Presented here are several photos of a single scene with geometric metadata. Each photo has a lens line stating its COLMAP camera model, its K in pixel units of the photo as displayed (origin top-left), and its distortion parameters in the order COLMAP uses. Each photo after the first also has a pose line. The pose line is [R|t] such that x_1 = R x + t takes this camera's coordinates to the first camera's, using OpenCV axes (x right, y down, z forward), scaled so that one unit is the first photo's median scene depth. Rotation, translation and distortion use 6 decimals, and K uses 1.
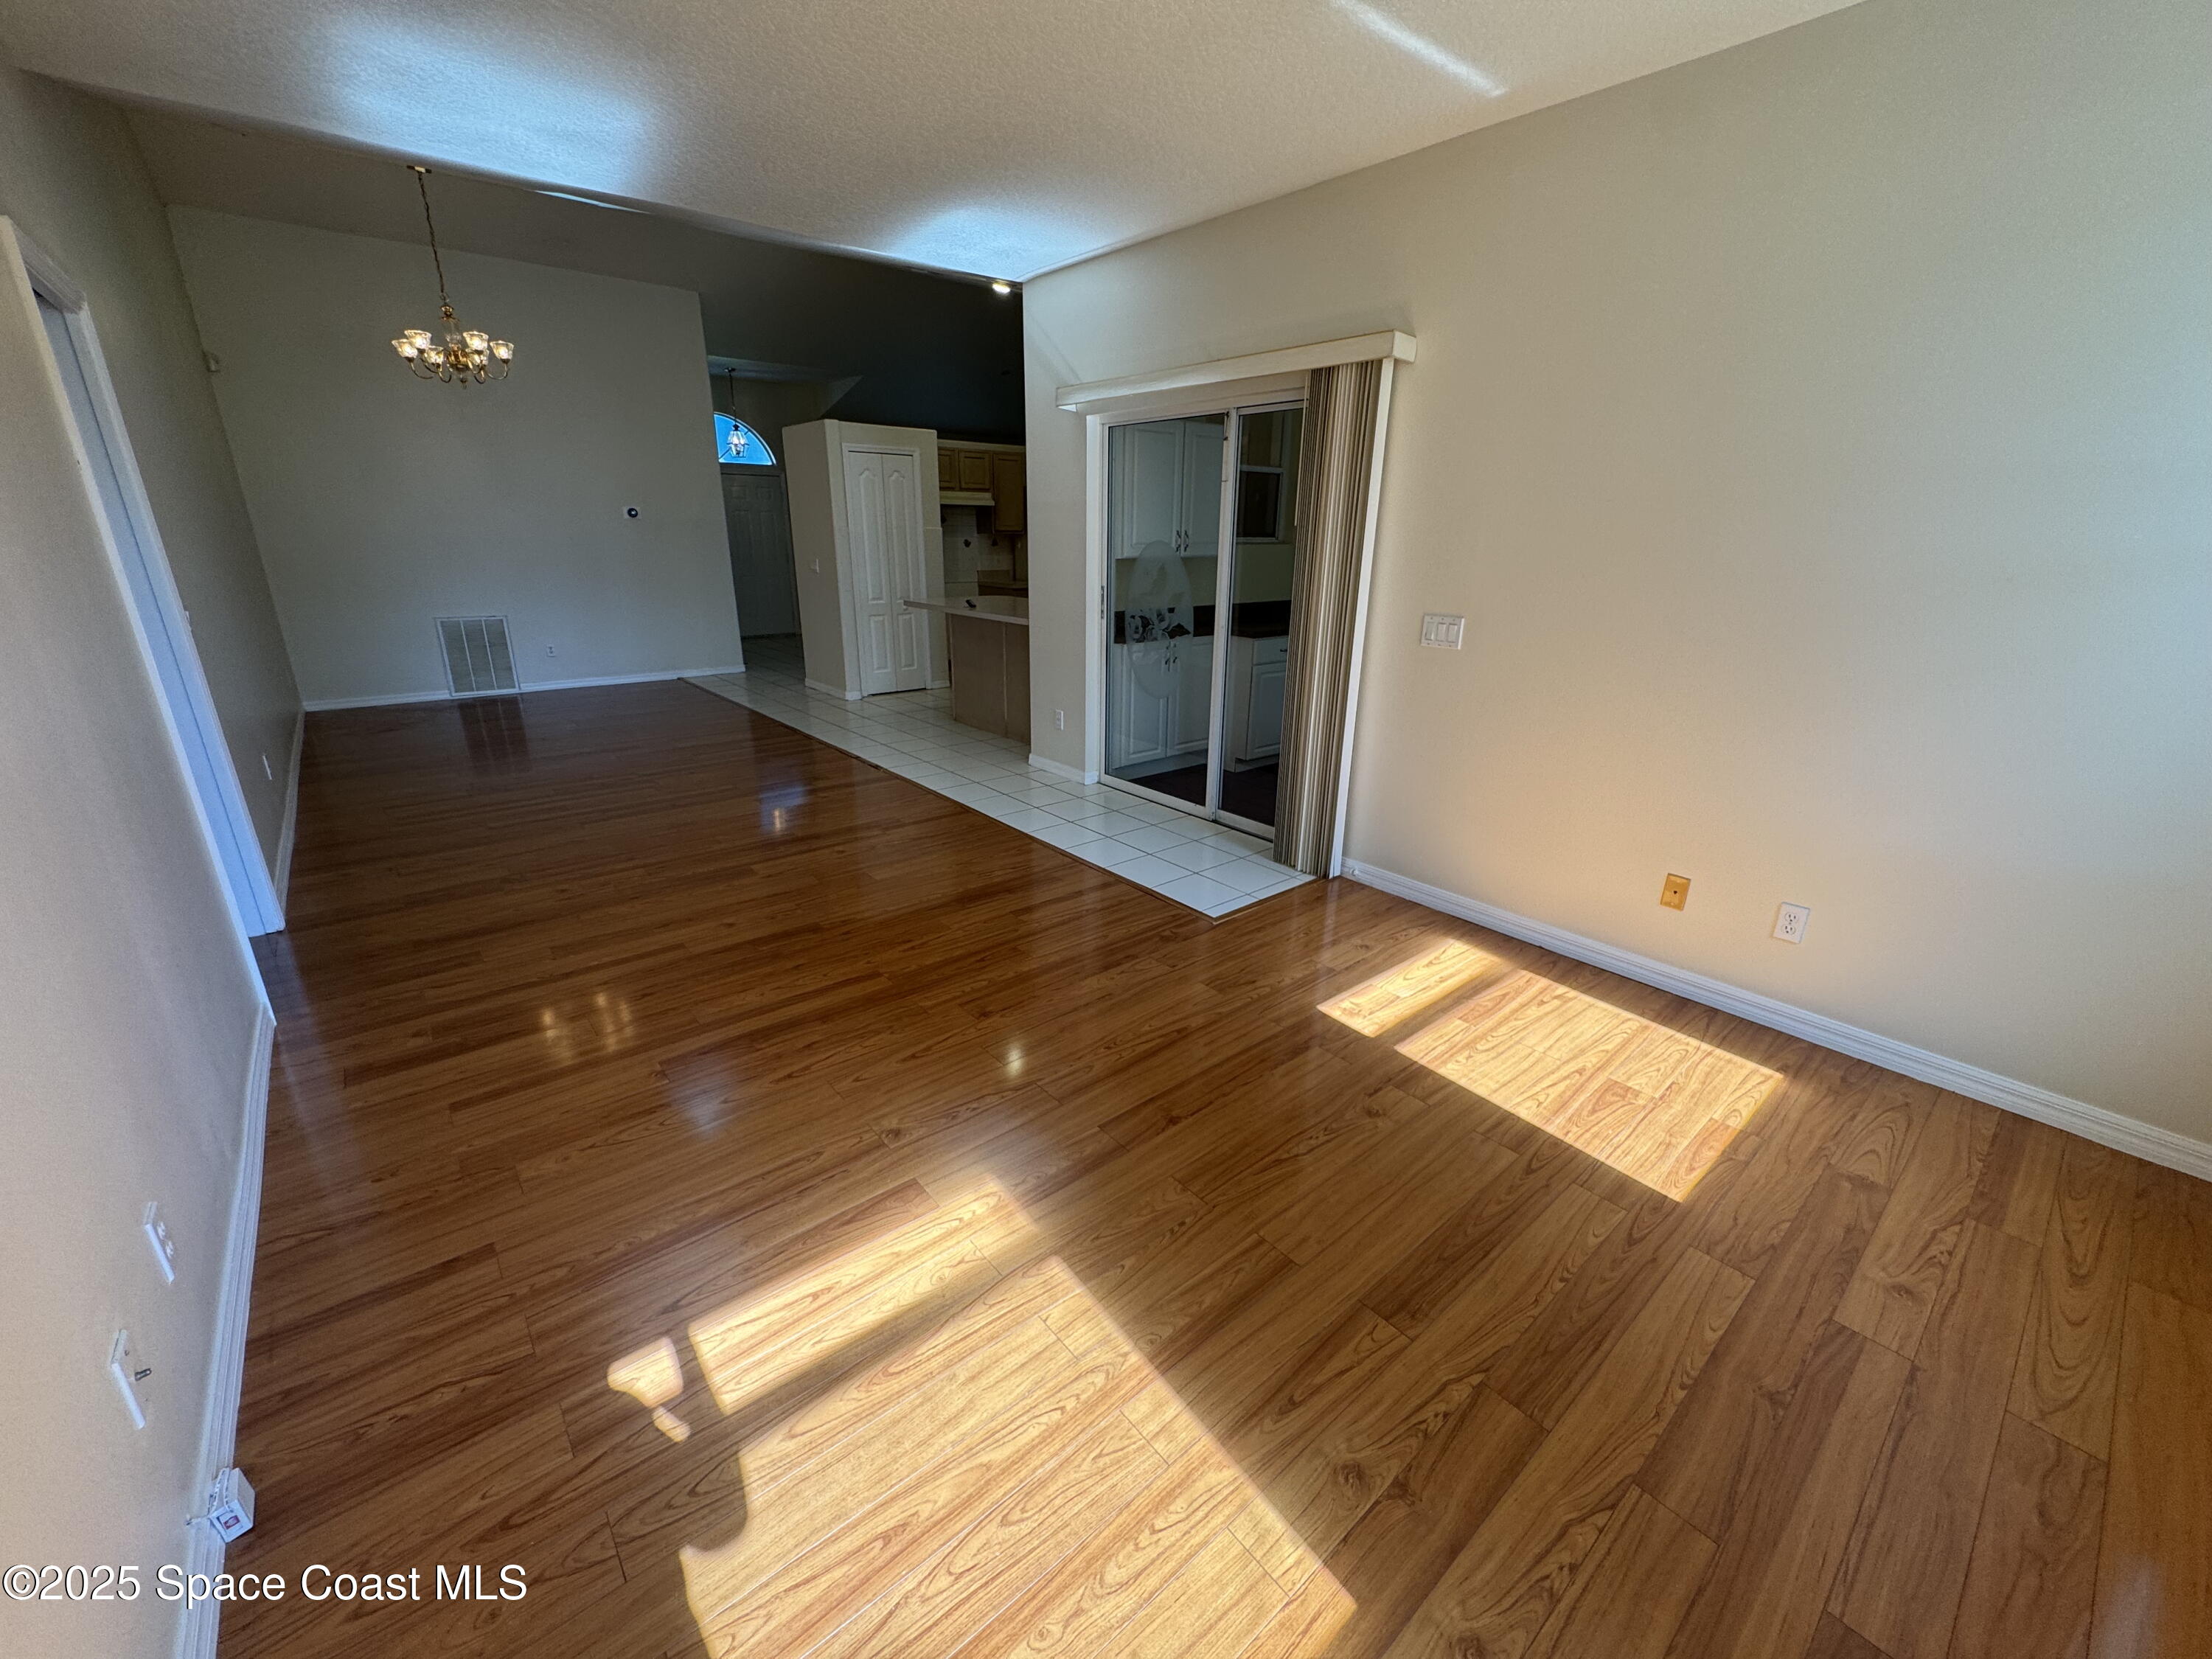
lens RADIAL K [[882.6, 0, 1097.3], [0, 882.6, 820.0], [0, 0, 1]] dist [0.002391, -0.000137]
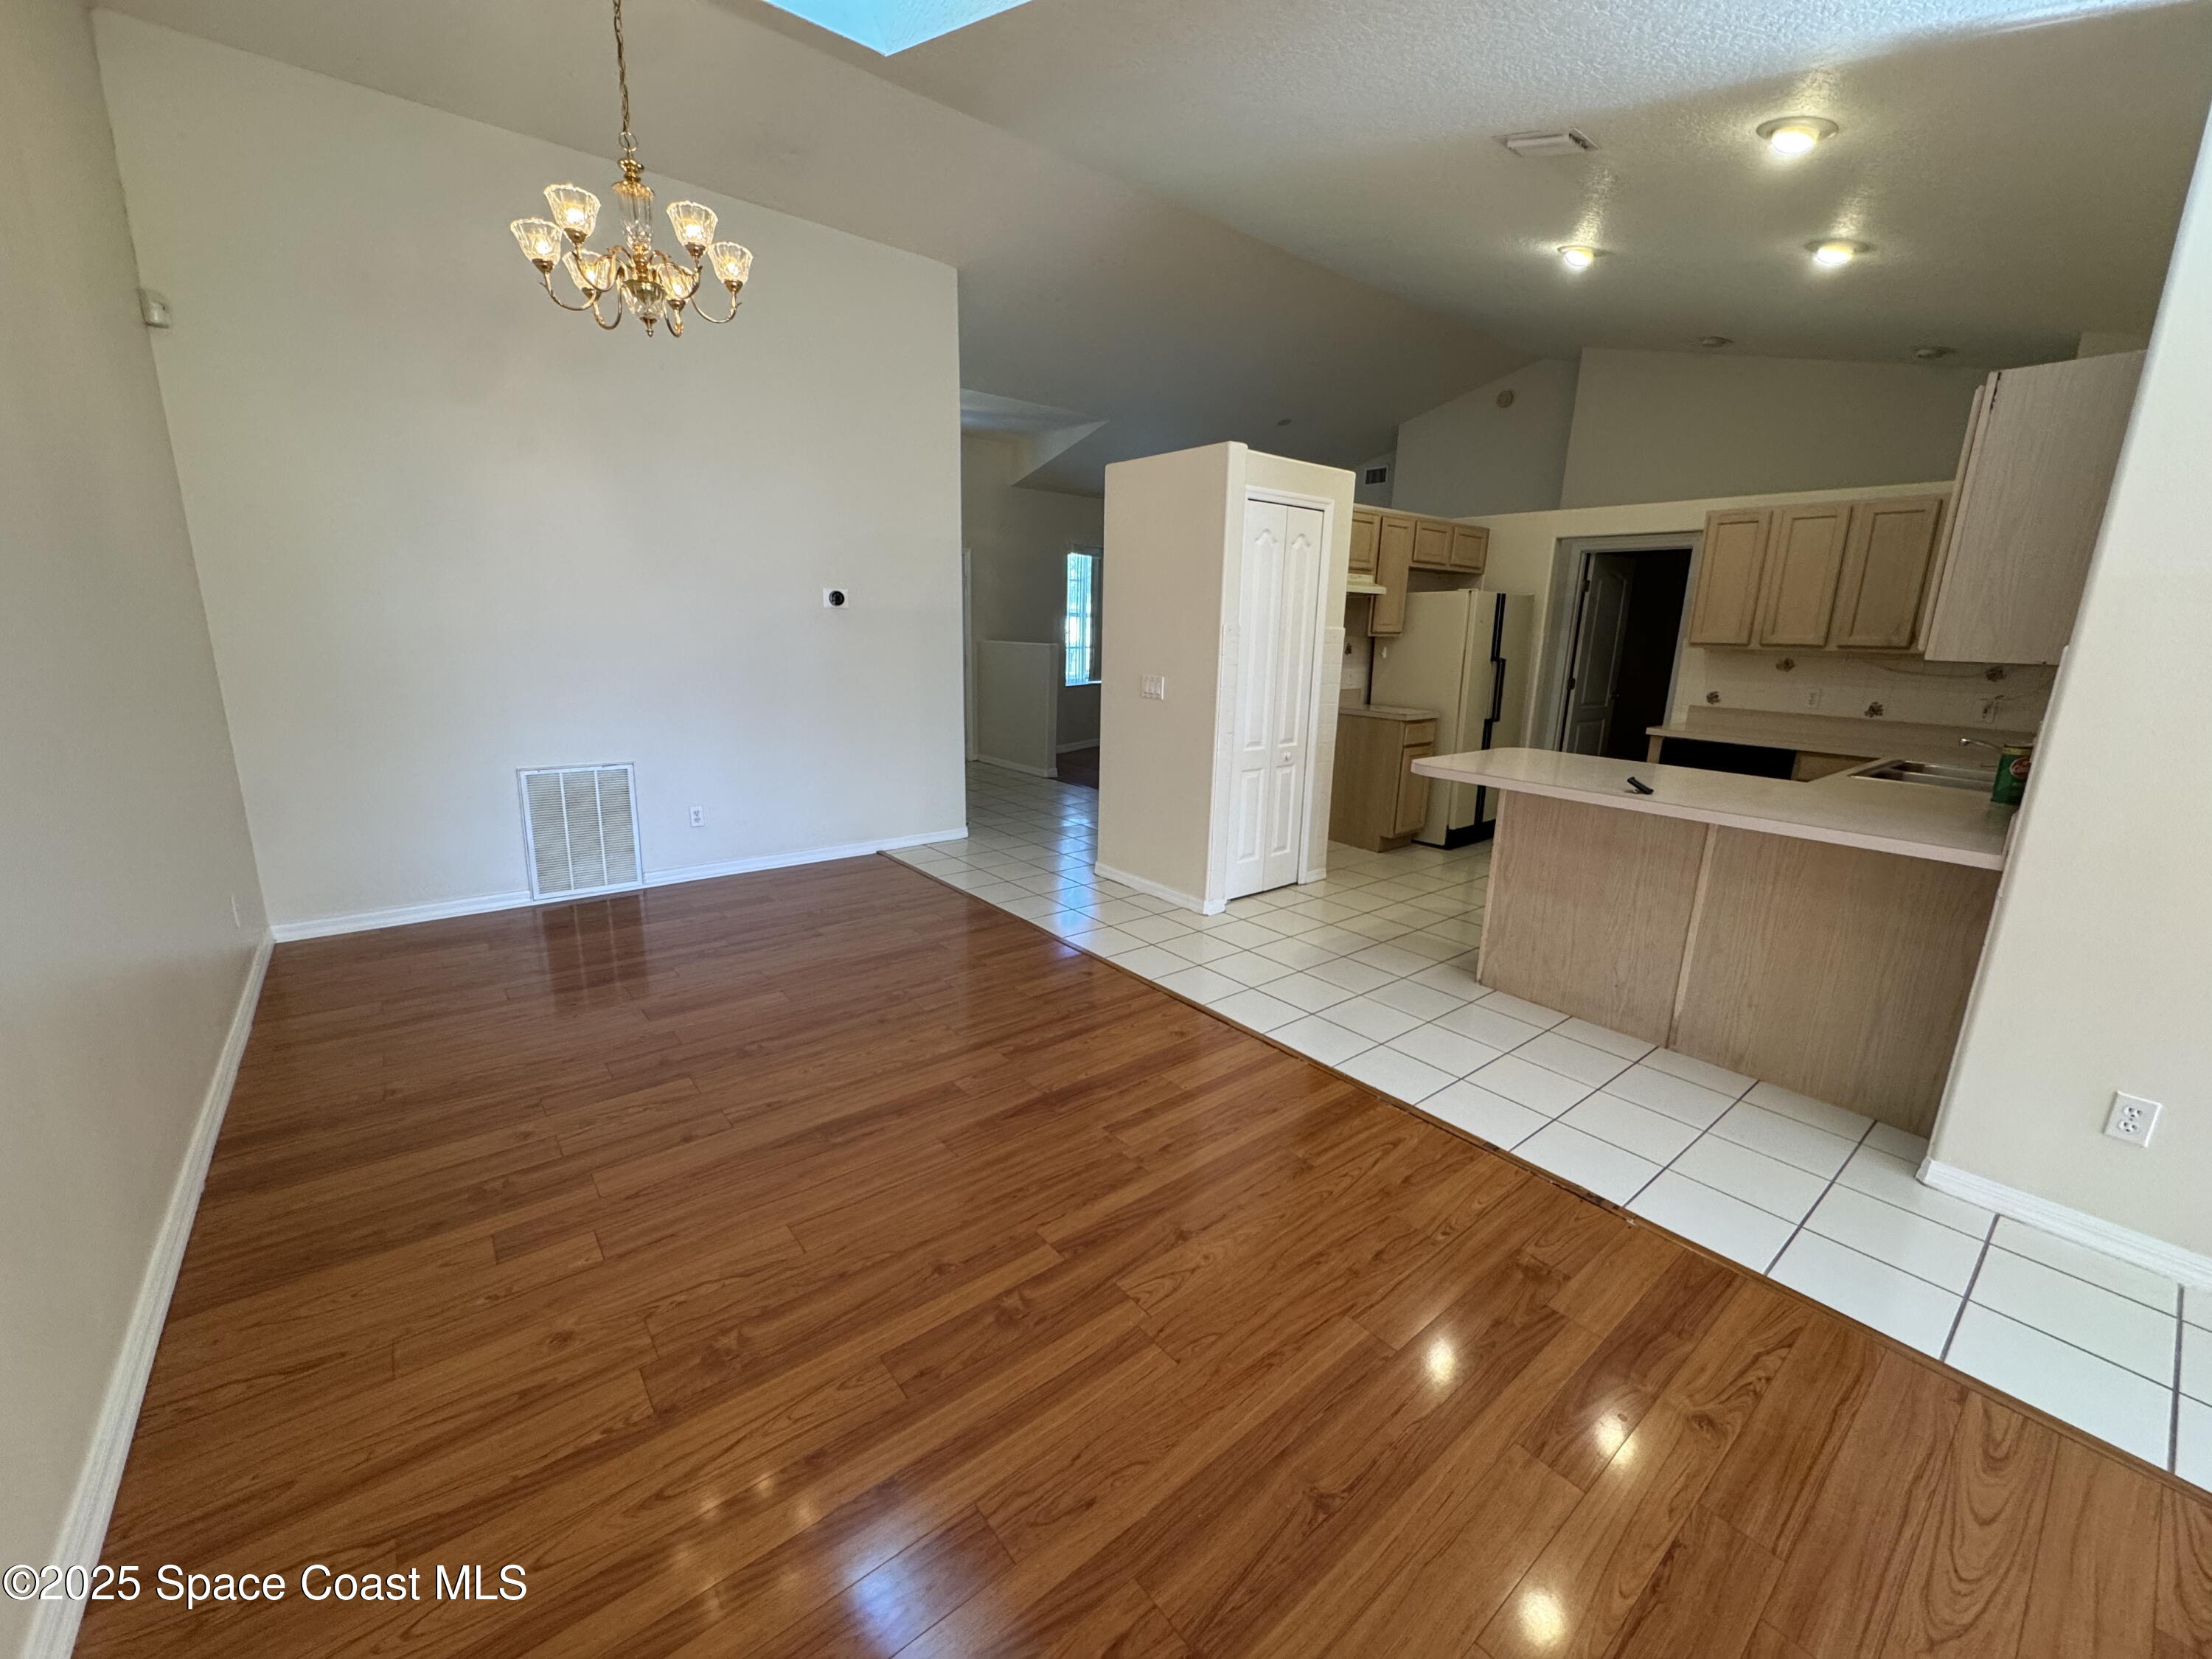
lens RADIAL K [[882.6, 0, 1101.9], [0, 882.6, 823.9], [0, 0, 1]] dist [0.002391, -0.000137]
pose [[0.999822, 0.014926, -0.011546, -0.349515], [-0.015970, 0.995219, -0.096353, -0.139525], [0.010052, 0.096521, 0.995280, 0.419306]]
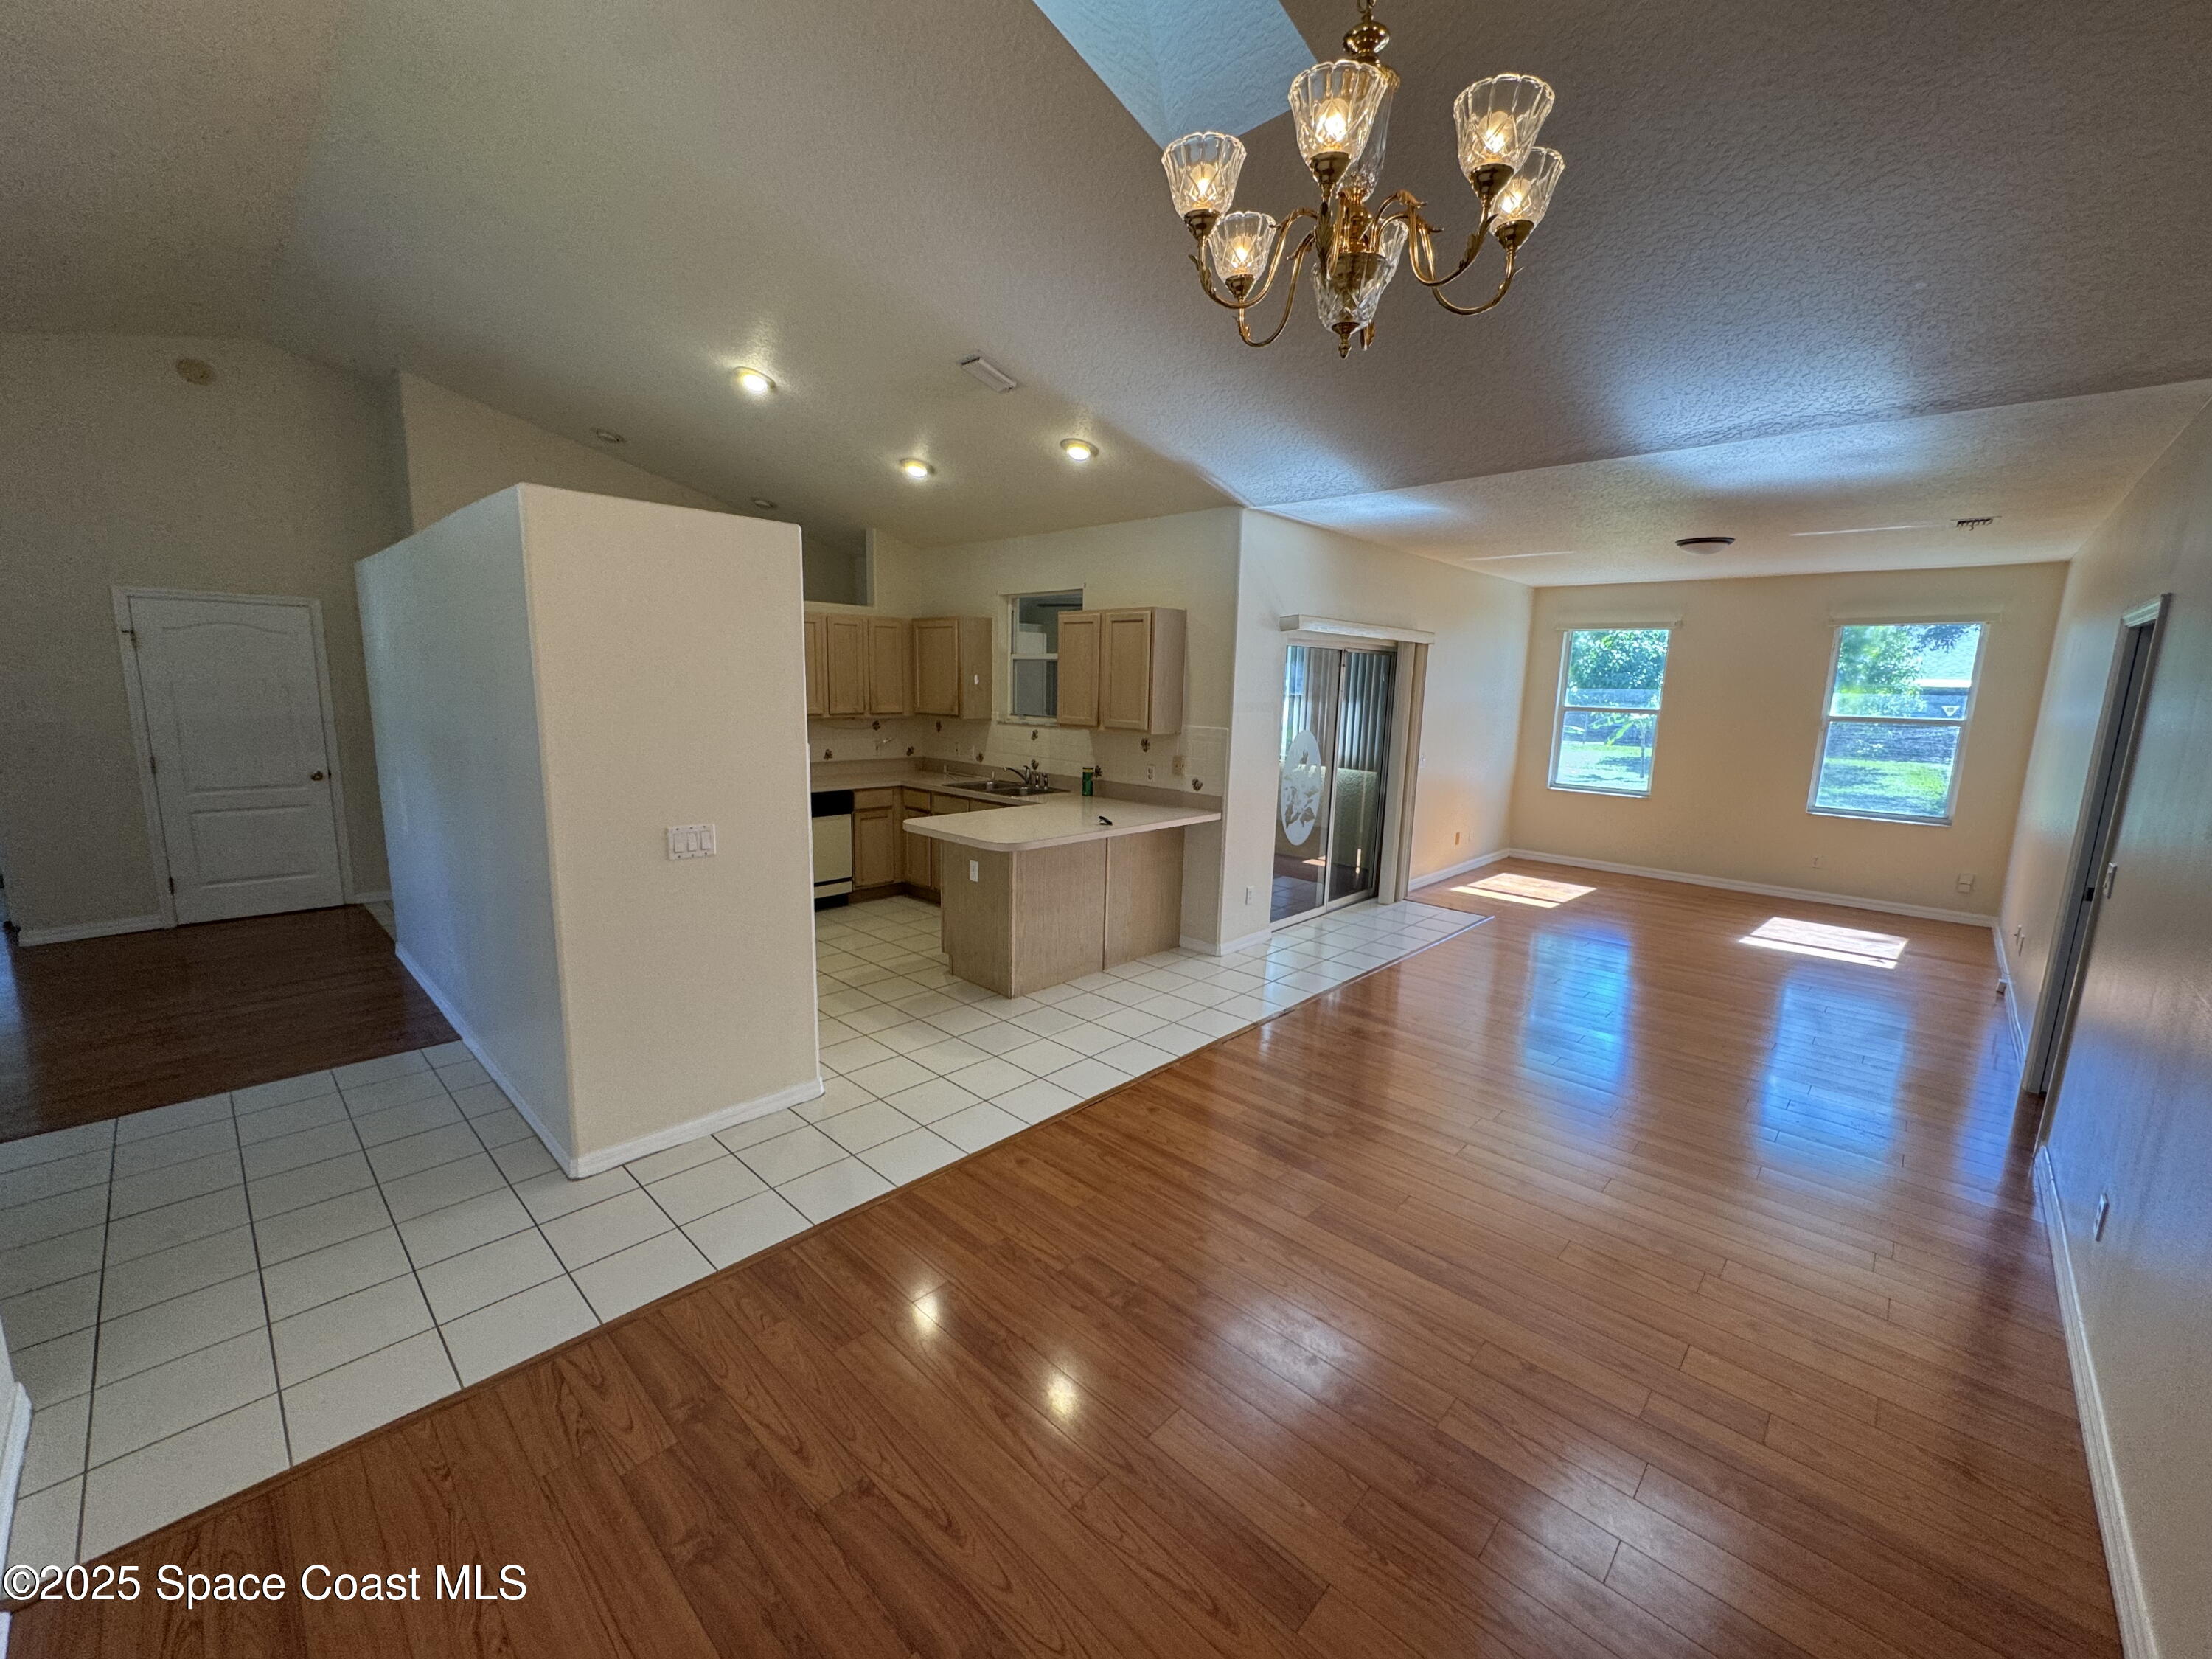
lens RADIAL K [[882.6, 0, 1105.2], [0, 882.6, 827.4], [0, 0, 1]] dist [0.002391, -0.000137]
pose [[-0.117442, -0.180115, 0.976610, -0.752466], [0.288721, 0.934743, 0.207113, -0.330630], [-0.950183, 0.306291, -0.057775, 0.857847]]
